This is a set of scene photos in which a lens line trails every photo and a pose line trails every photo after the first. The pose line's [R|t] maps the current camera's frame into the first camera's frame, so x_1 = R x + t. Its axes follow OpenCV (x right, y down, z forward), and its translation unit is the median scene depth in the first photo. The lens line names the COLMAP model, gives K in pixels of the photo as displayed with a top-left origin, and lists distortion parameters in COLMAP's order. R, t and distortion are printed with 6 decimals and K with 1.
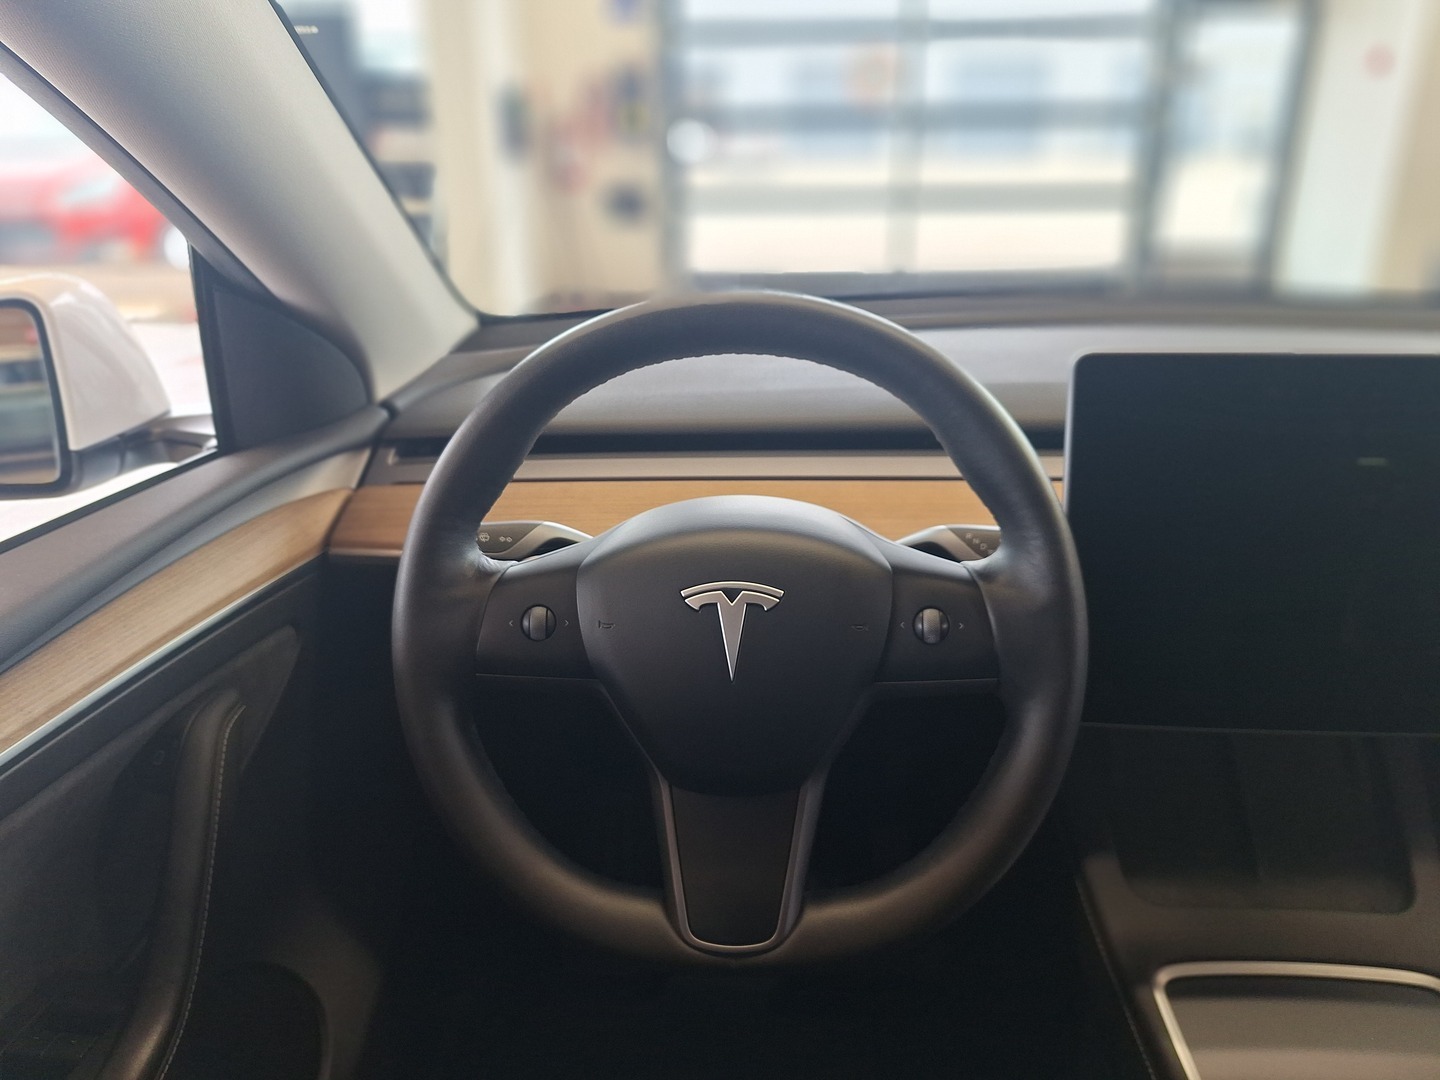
lens RADIAL K [[962.5, 0, 718.3], [0, 962.5, 525.6], [0, 0, 1]] dist [0.069898, -0.087106]
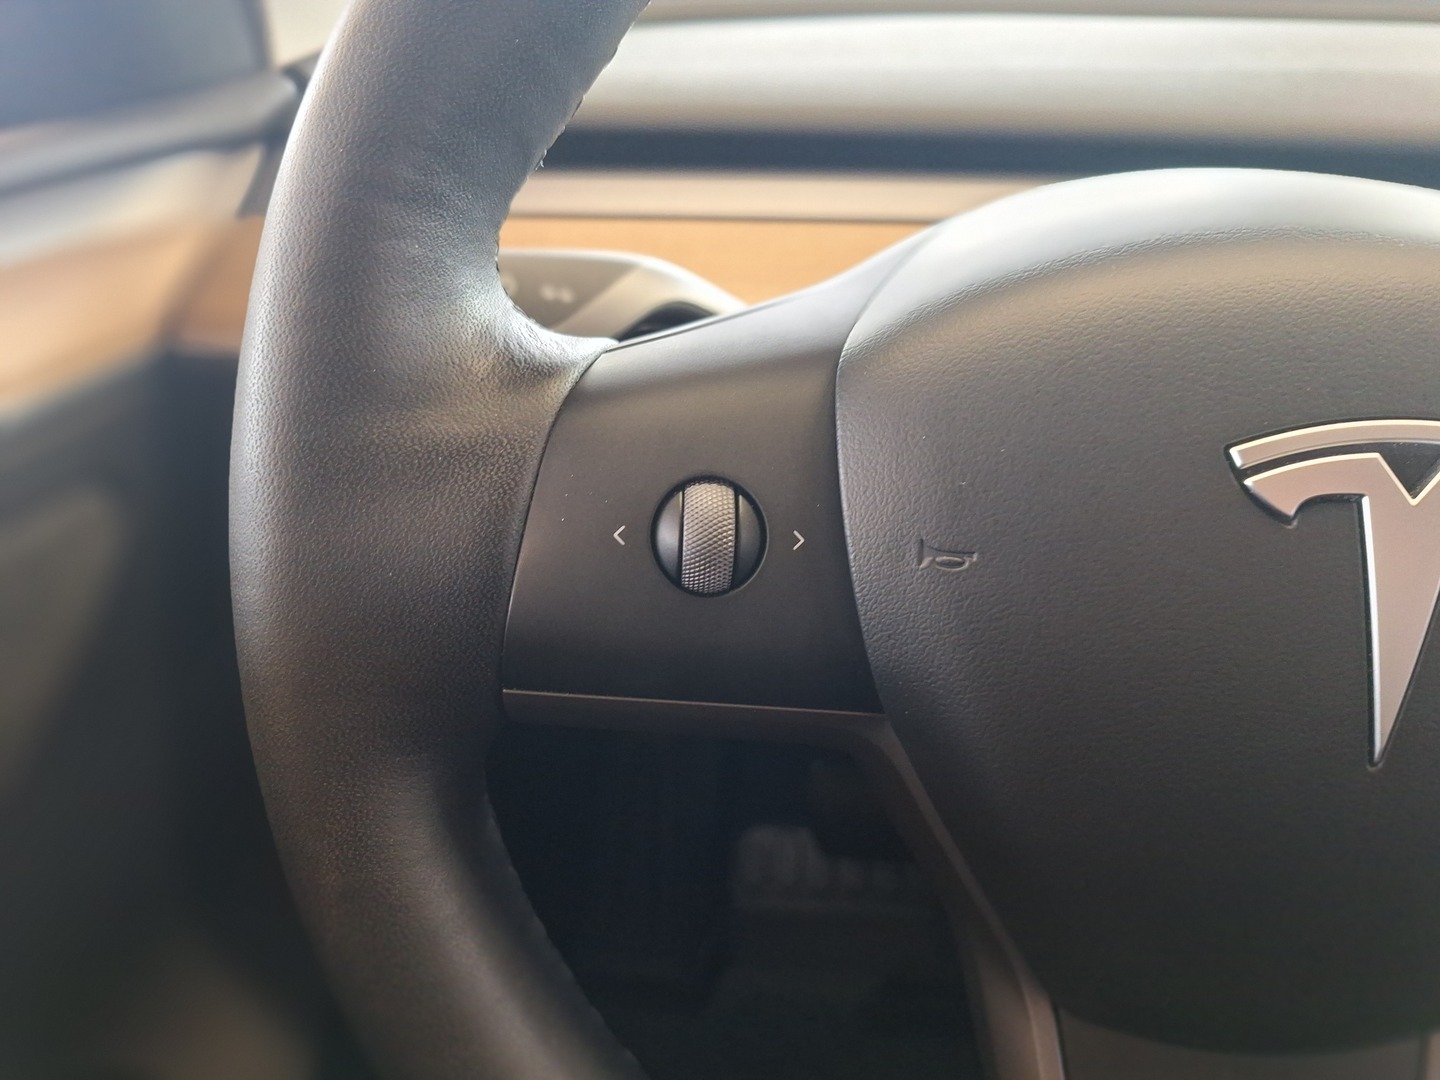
lens RADIAL K [[969.9, 0, 674.0], [0, 969.9, 538.7], [0, 0, 1]] dist [0.072202, -0.087826]
pose [[0.999439, 0.033394, -0.002370, -0.166668], [-0.032526, 0.985353, 0.167398, 0.042839], [0.007926, -0.167227, 0.985887, 0.592069]]
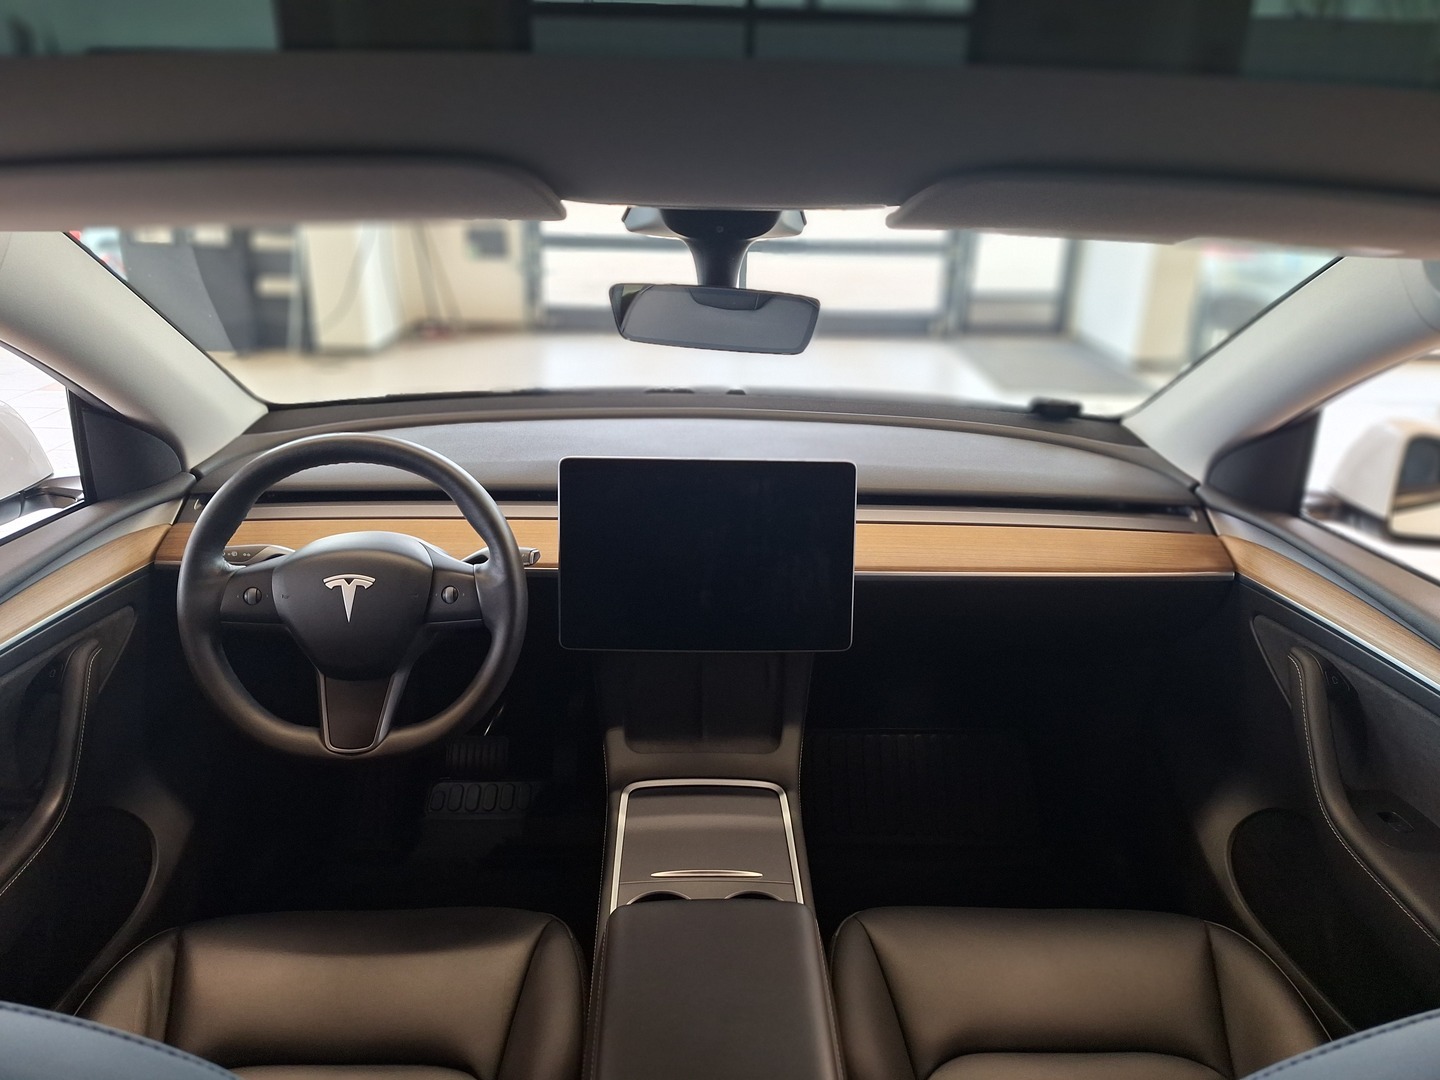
lens RADIAL K [[952.6, 0, 720.0], [0, 952.6, 540.0], [0, 0, 1]] dist [0.001010, -0.002861]
pose [[0.993365, -0.004474, 0.114914, 0.473935], [0.004160, 0.999987, 0.002977, -0.015934], [-0.114926, -0.002479, 0.993371, -0.932068]]
